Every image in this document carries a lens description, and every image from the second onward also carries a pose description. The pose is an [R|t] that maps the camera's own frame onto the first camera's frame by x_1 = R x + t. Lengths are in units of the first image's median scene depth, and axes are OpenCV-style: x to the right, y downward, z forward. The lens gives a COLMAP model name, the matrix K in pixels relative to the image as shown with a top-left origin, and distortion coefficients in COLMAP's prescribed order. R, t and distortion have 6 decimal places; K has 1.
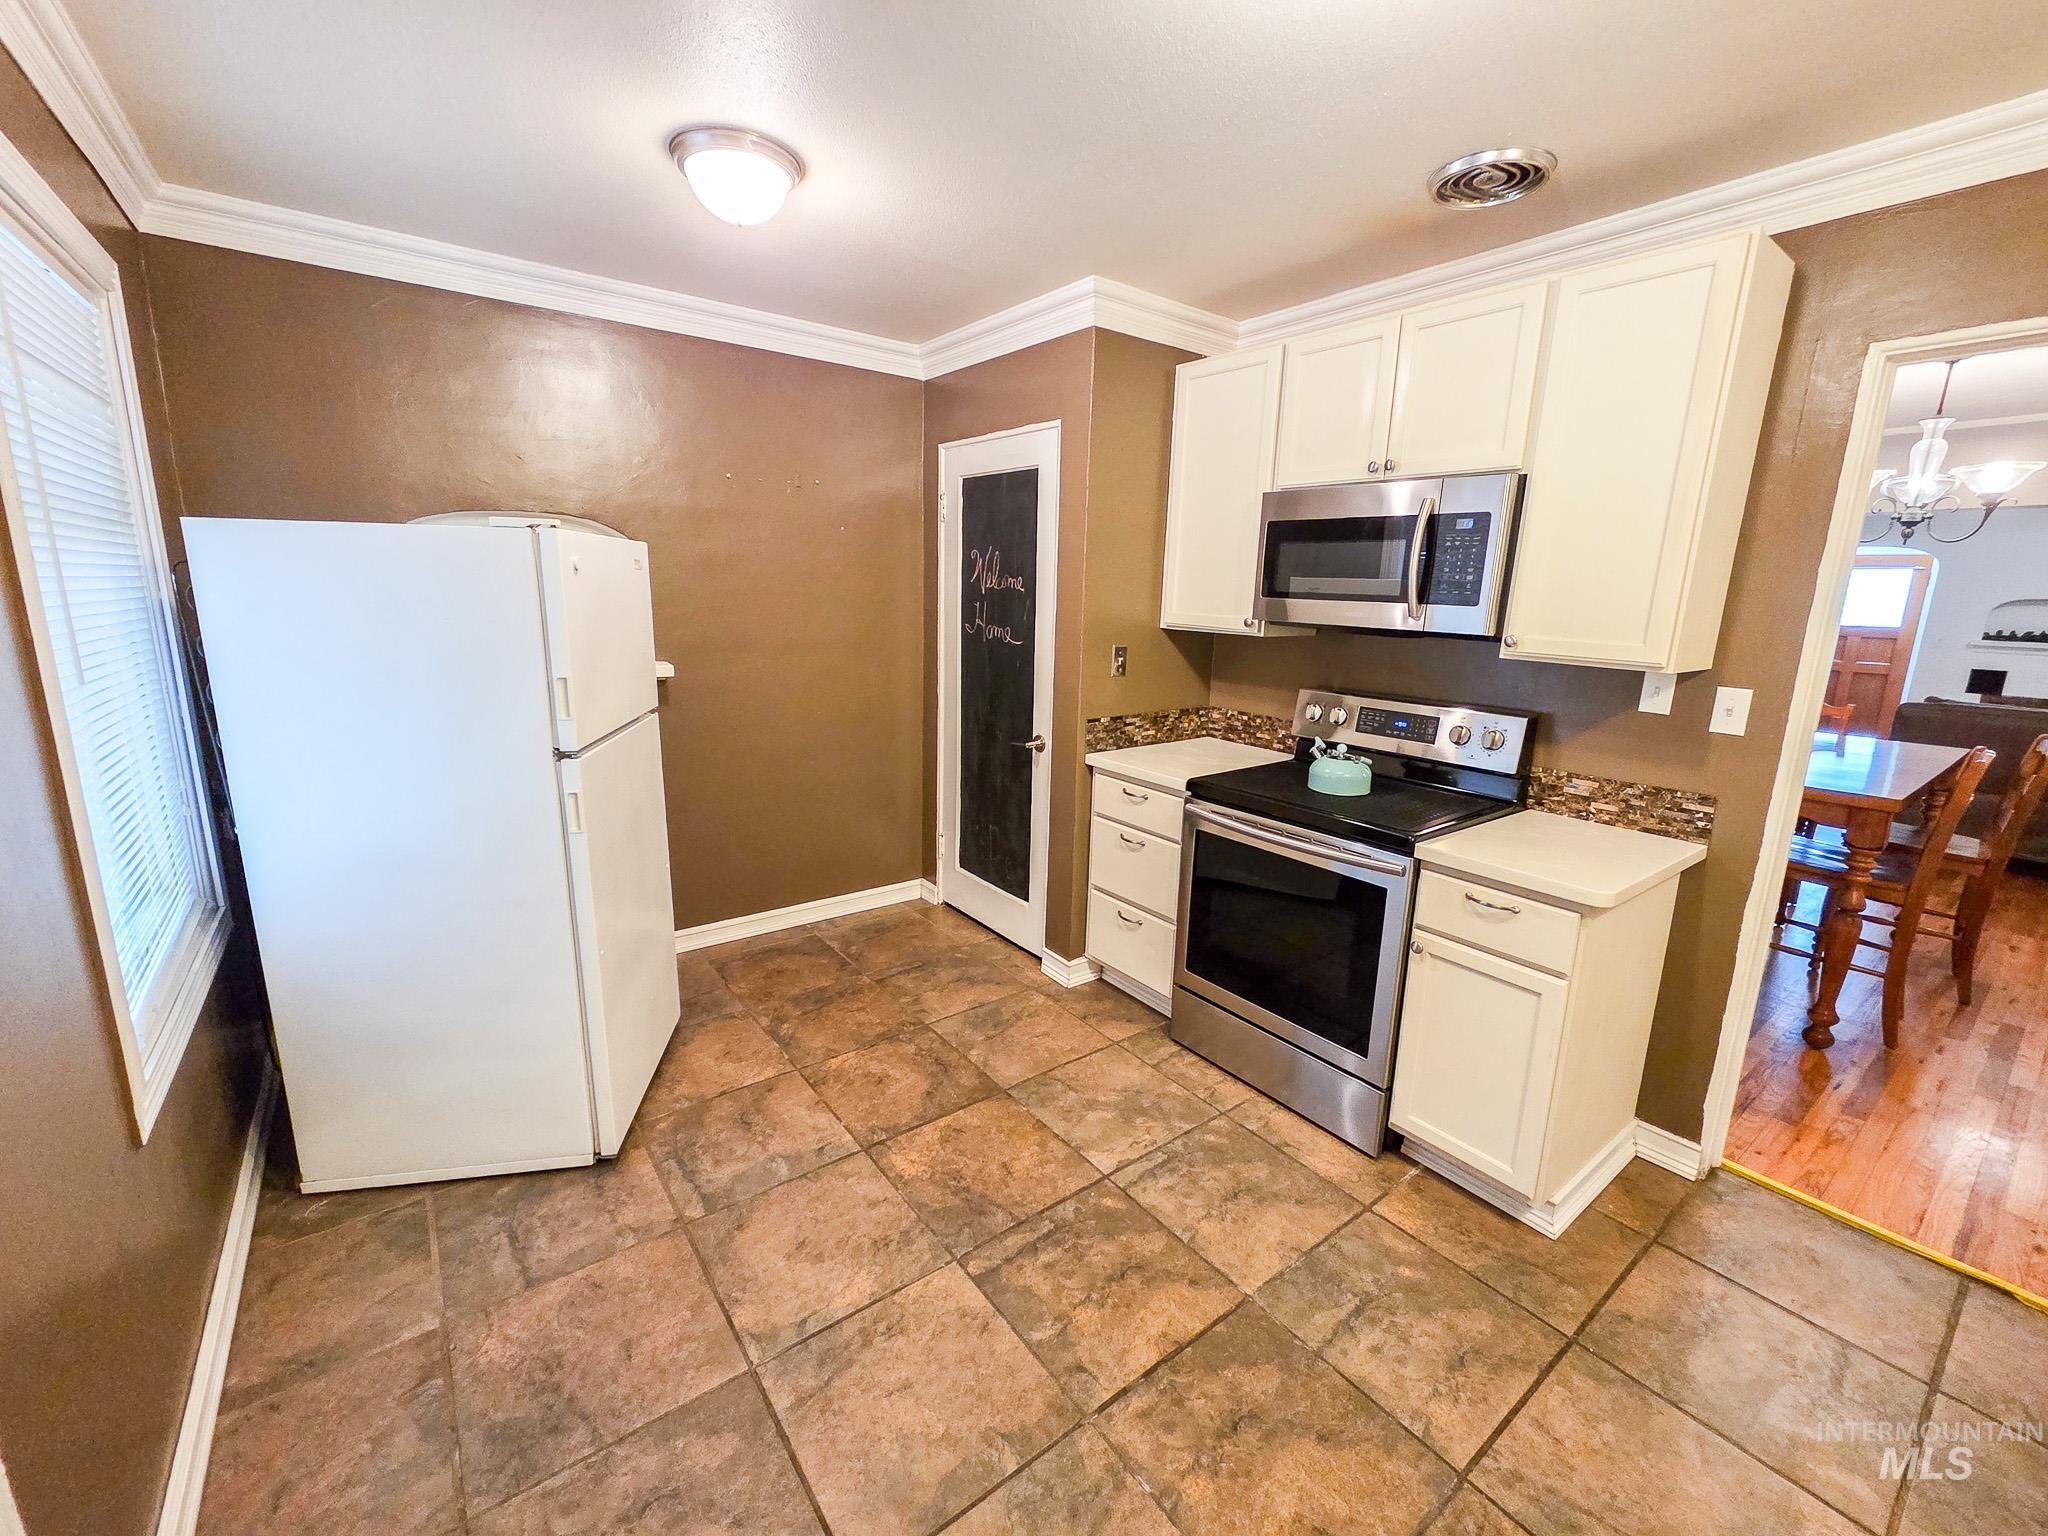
lens RADIAL K [[836.1, 0, 1035.6], [0, 836.1, 770.8], [0, 0, 1]] dist [0.007794, -0.000619]
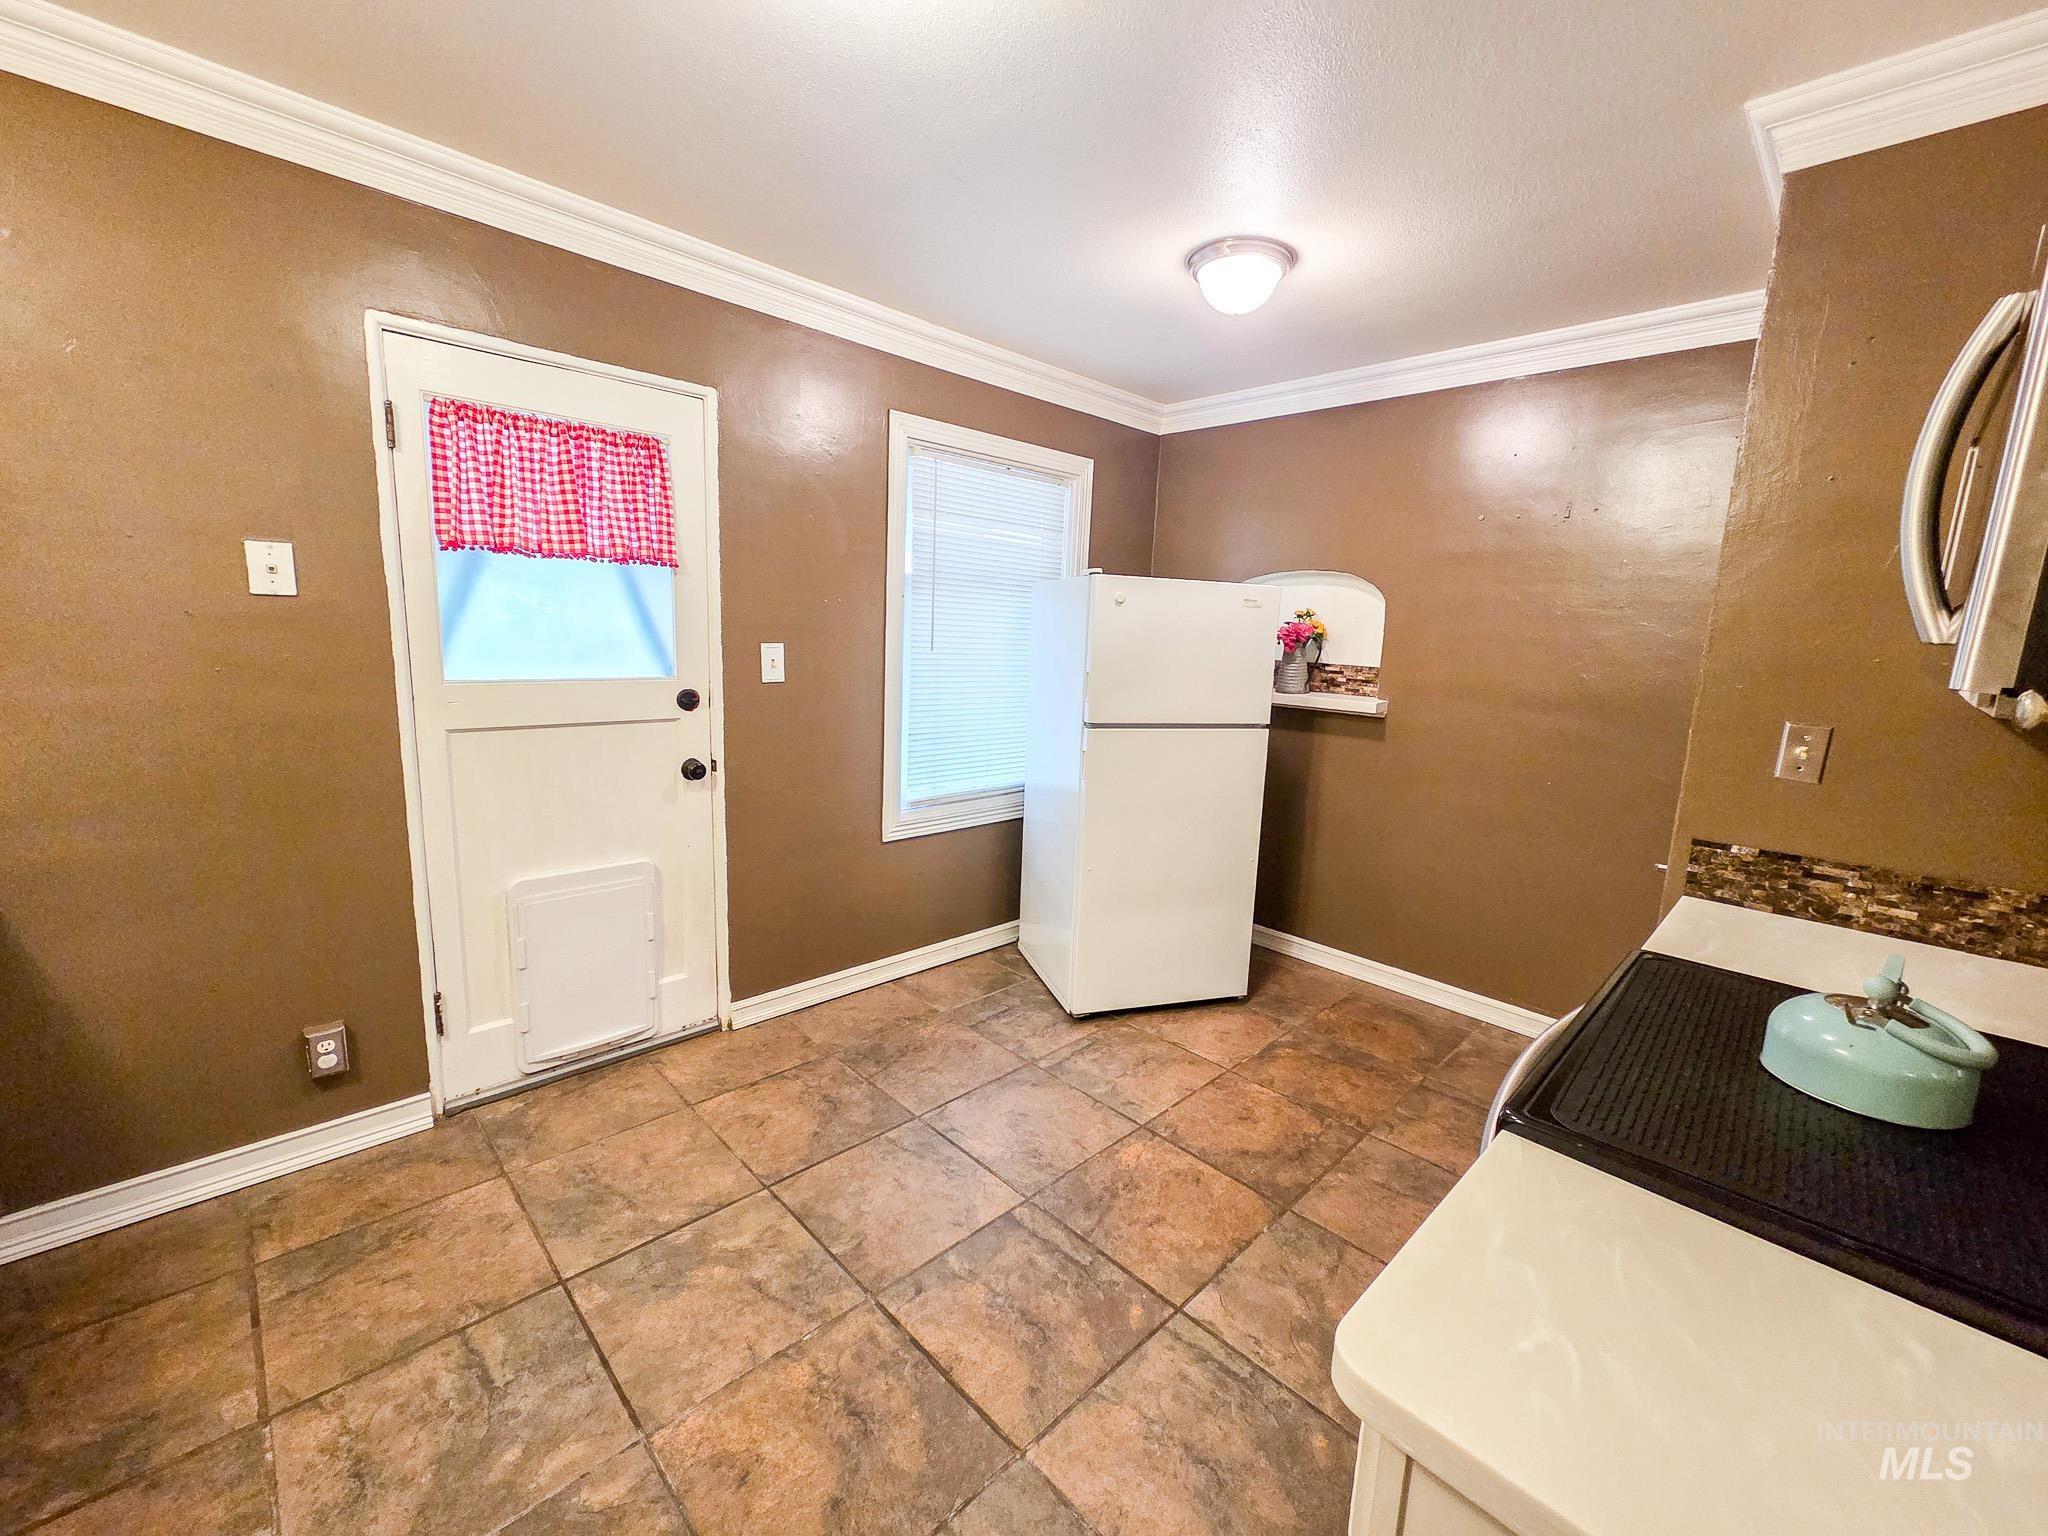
lens RADIAL K [[836.1, 0, 1038.6], [0, 836.1, 761.1], [0, 0, 1]] dist [0.007794, -0.000619]
pose [[0.134669, 0.144039, -0.980366, 0.875083], [-0.255824, 0.960891, 0.106036, -0.088065], [0.957298, 0.236521, 0.166251, 0.673212]]
